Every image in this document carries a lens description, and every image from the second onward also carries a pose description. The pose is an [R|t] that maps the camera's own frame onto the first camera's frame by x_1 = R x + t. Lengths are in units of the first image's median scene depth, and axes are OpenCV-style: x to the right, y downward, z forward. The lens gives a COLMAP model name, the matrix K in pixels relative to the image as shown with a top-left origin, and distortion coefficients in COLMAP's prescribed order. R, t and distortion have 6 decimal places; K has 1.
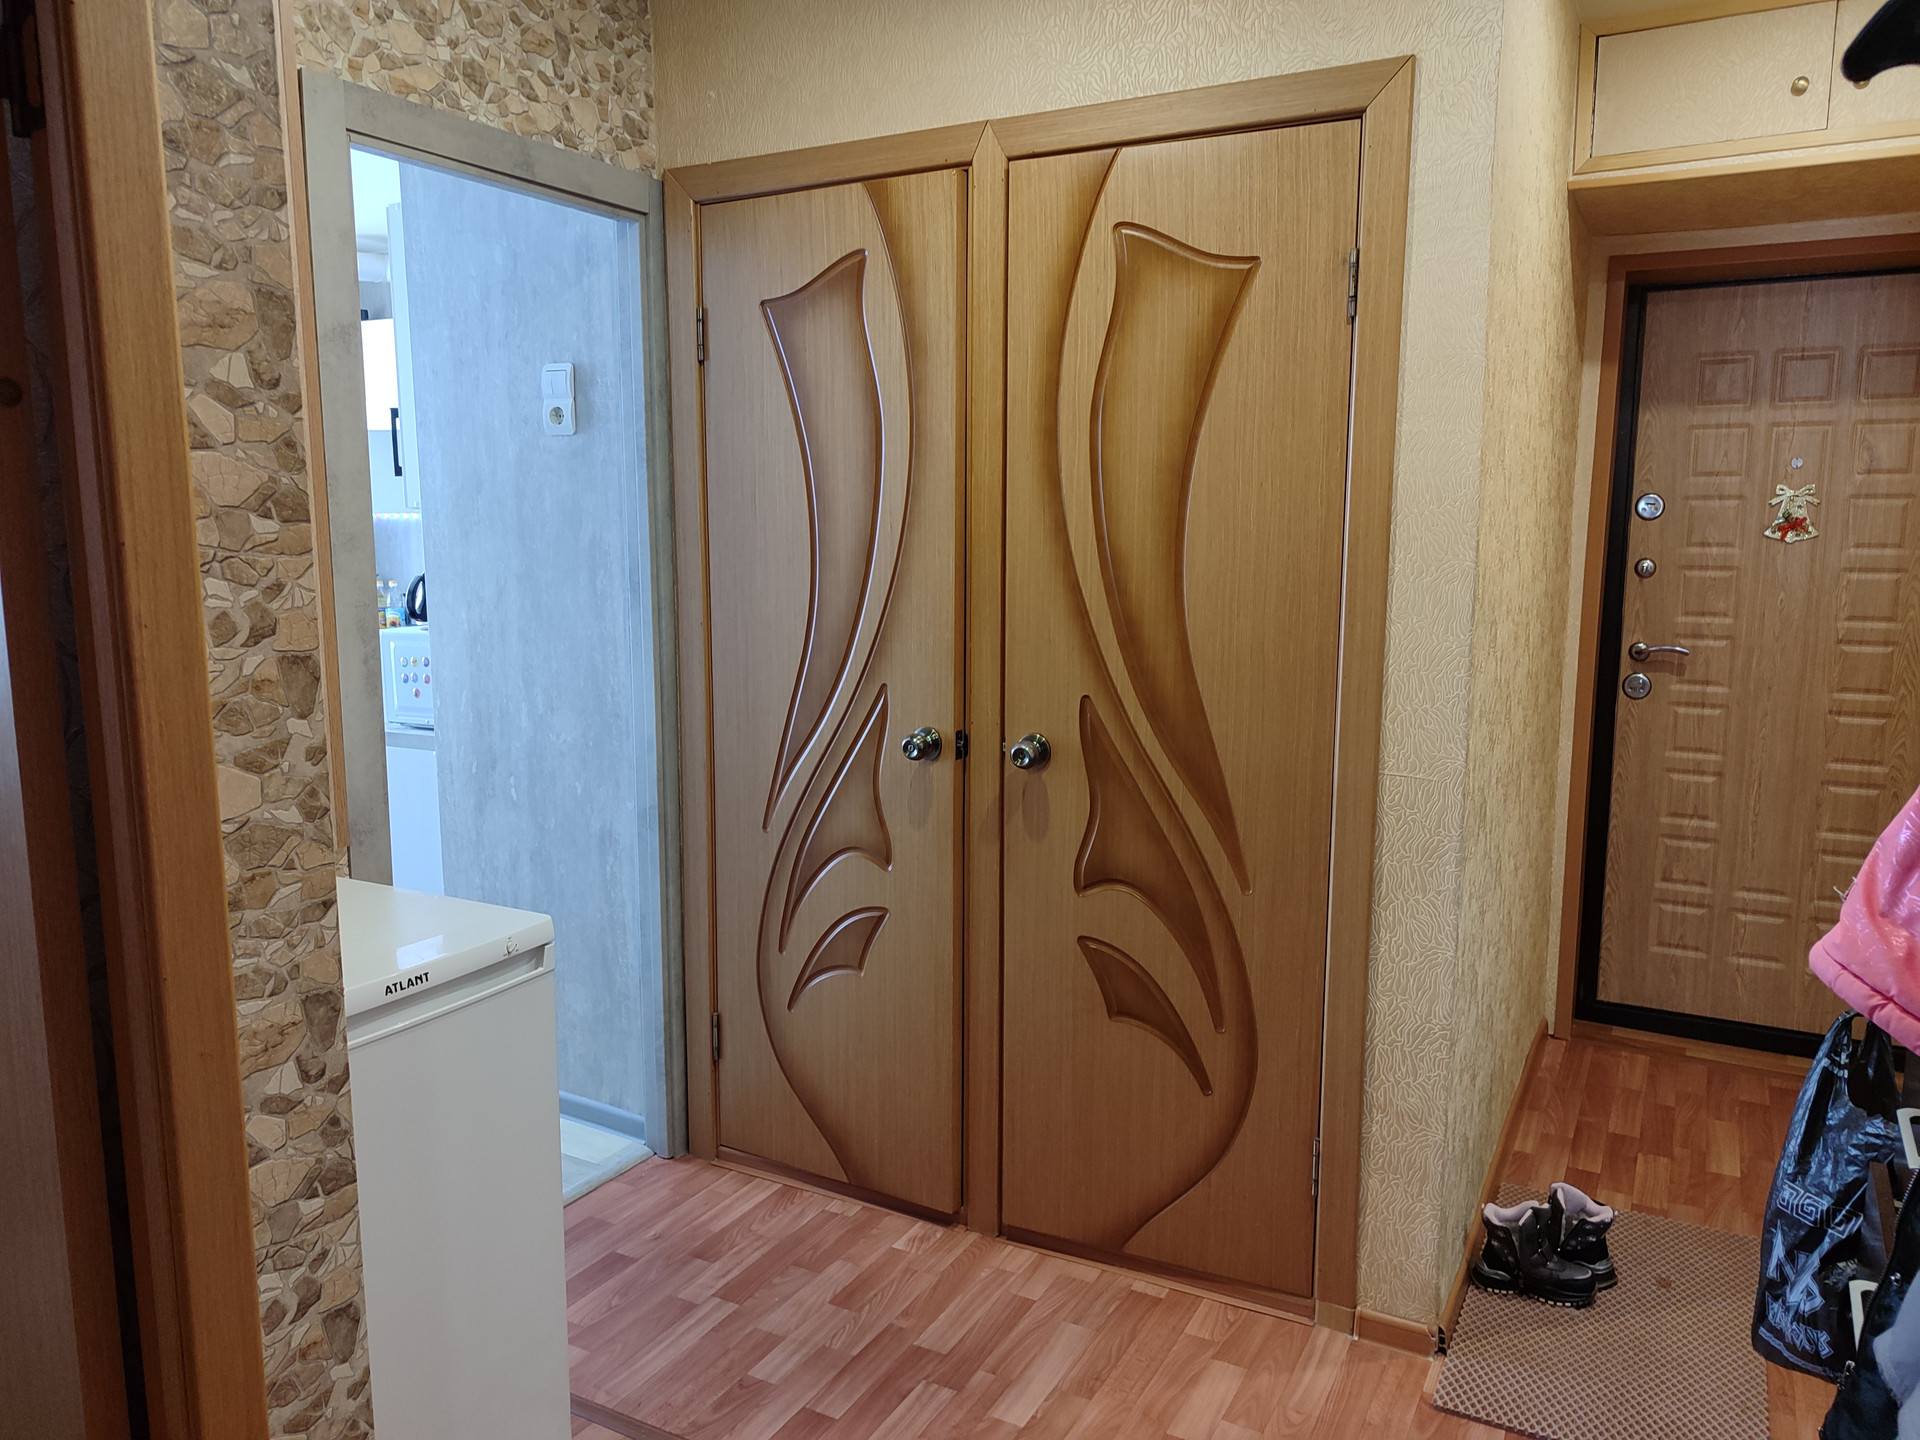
lens RADIAL K [[1378.7, 0, 945.5], [0, 1378.7, 717.1], [0, 0, 1]] dist [0.016887, -0.012215]
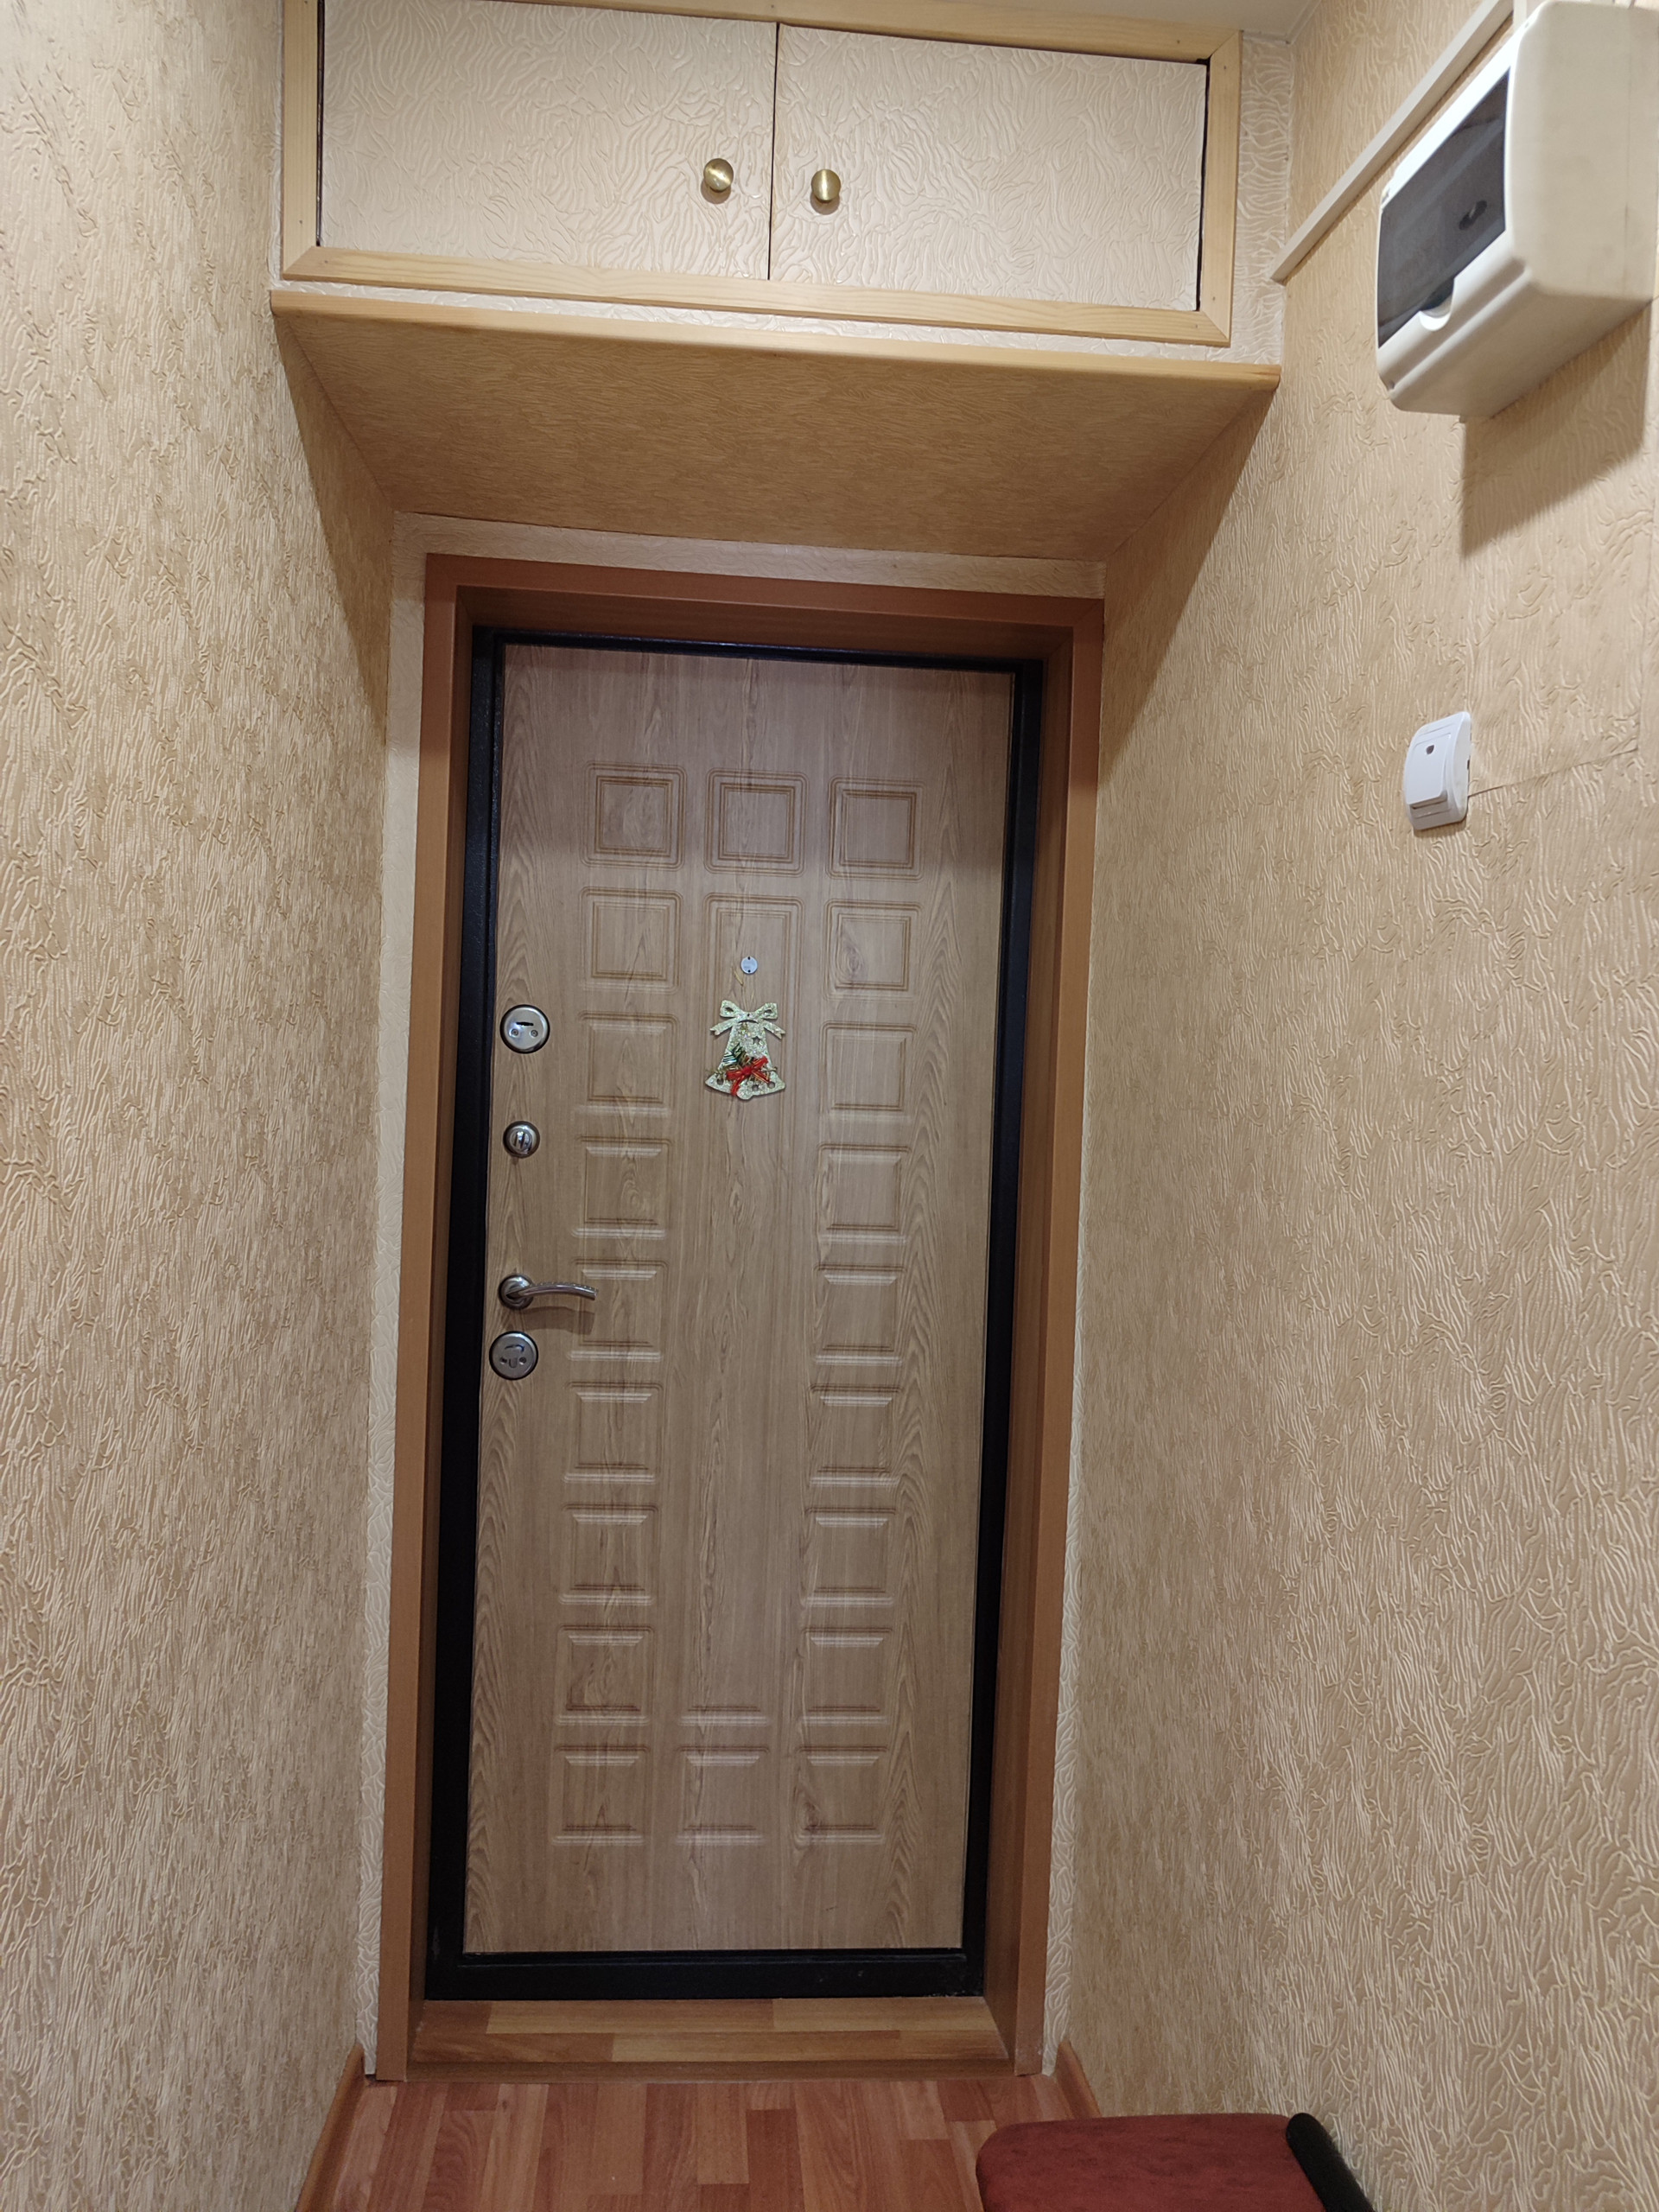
lens RADIAL K [[1588.4, 0, 833.5], [0, 1588.4, 1106.3], [0, 0, 1]] dist [0.016887, -0.012215]
pose [[0.828807, 0.006307, 0.559498, 0.260984], [0.041378, 0.996508, -0.072528, -0.071446], [-0.558002, 0.083262, 0.825652, 0.417796]]
